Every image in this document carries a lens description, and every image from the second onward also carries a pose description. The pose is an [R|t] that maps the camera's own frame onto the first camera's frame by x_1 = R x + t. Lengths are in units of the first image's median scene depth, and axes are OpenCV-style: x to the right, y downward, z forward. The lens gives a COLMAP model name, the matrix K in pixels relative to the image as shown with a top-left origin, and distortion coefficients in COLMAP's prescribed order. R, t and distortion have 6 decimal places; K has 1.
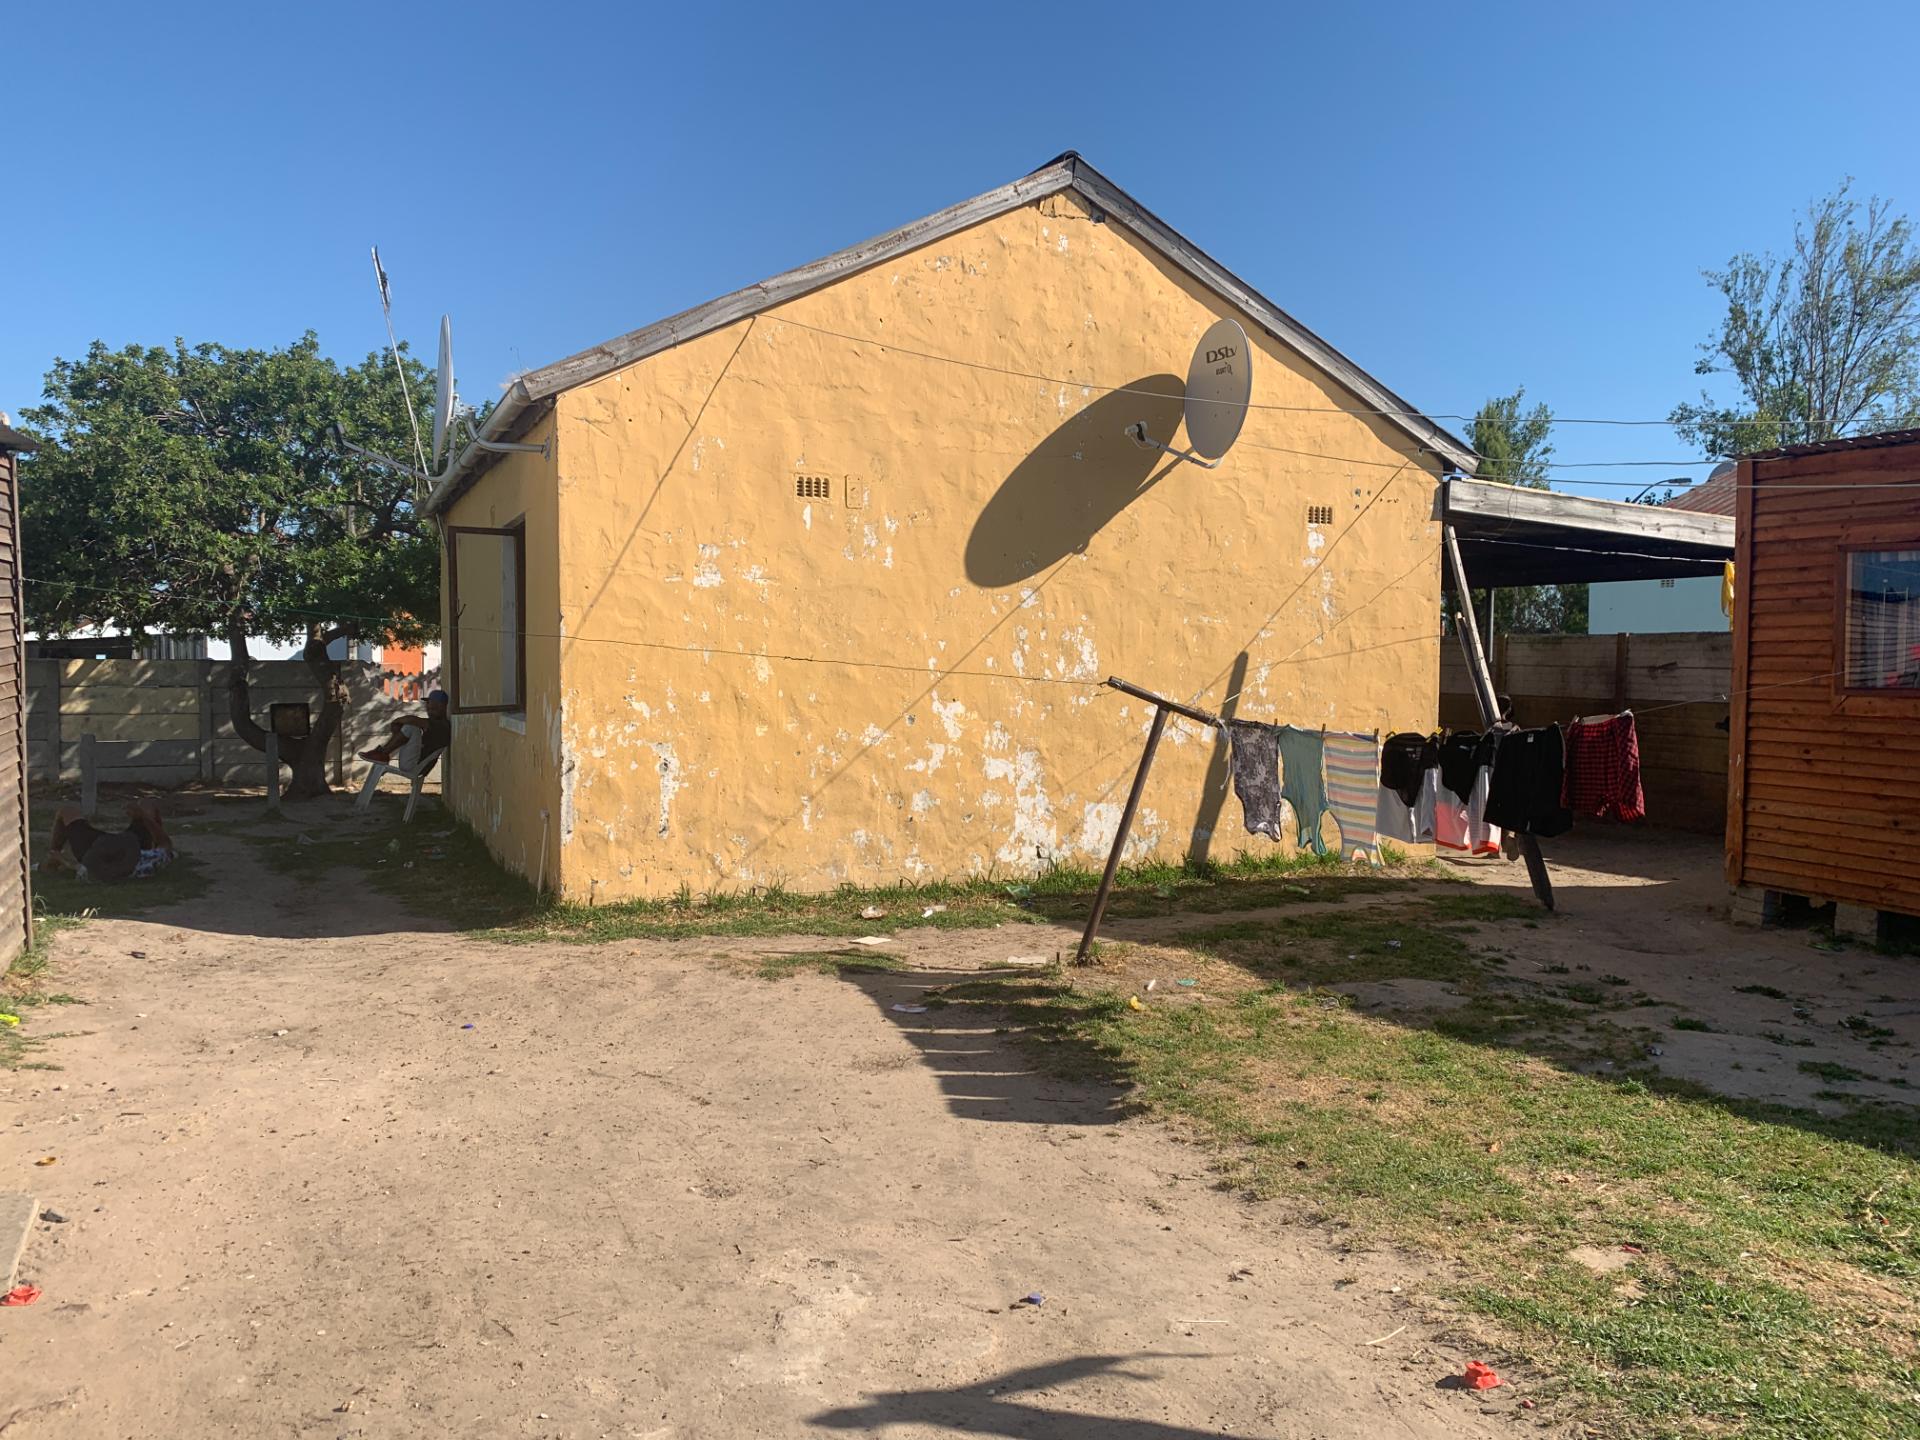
lens RADIAL K [[1442.1, 0, 960.0], [0, 1442.1, 720.0], [0, 0, 1]] dist [-0.001218, -0.004072]
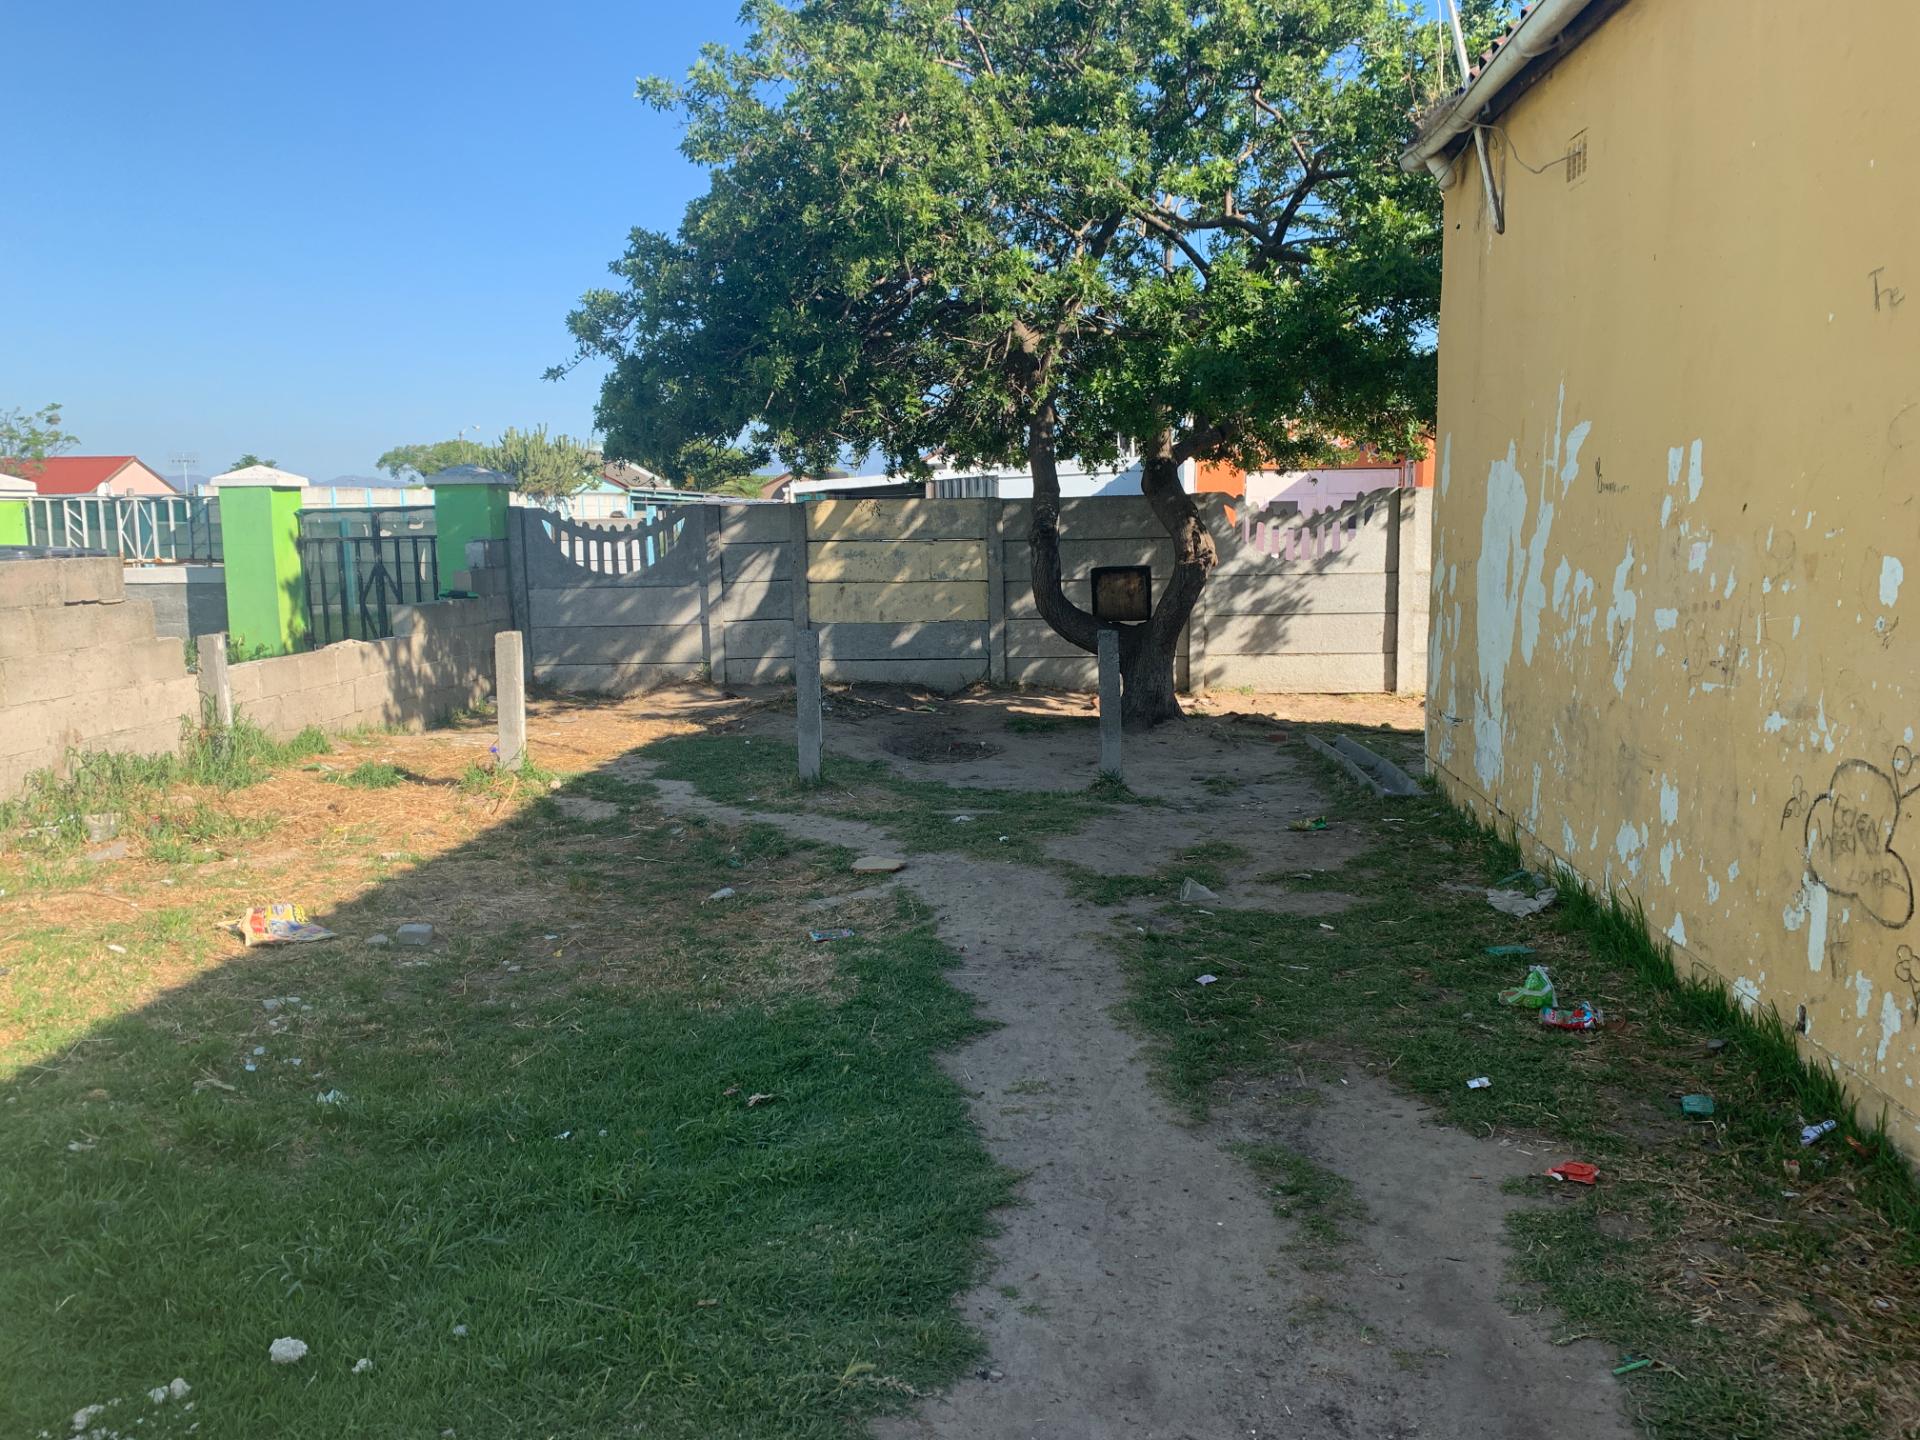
lens RADIAL K [[1460.0, 0, 960.0], [0, 1460.0, 720.0], [0, 0, 1]] dist [-0.001033, -0.000072]
pose [[0.874102, 0.049364, -0.483228, -0.219163], [0.001991, 0.994450, 0.105190, -0.011458], [0.485739, -0.092909, 0.869152, 0.419579]]
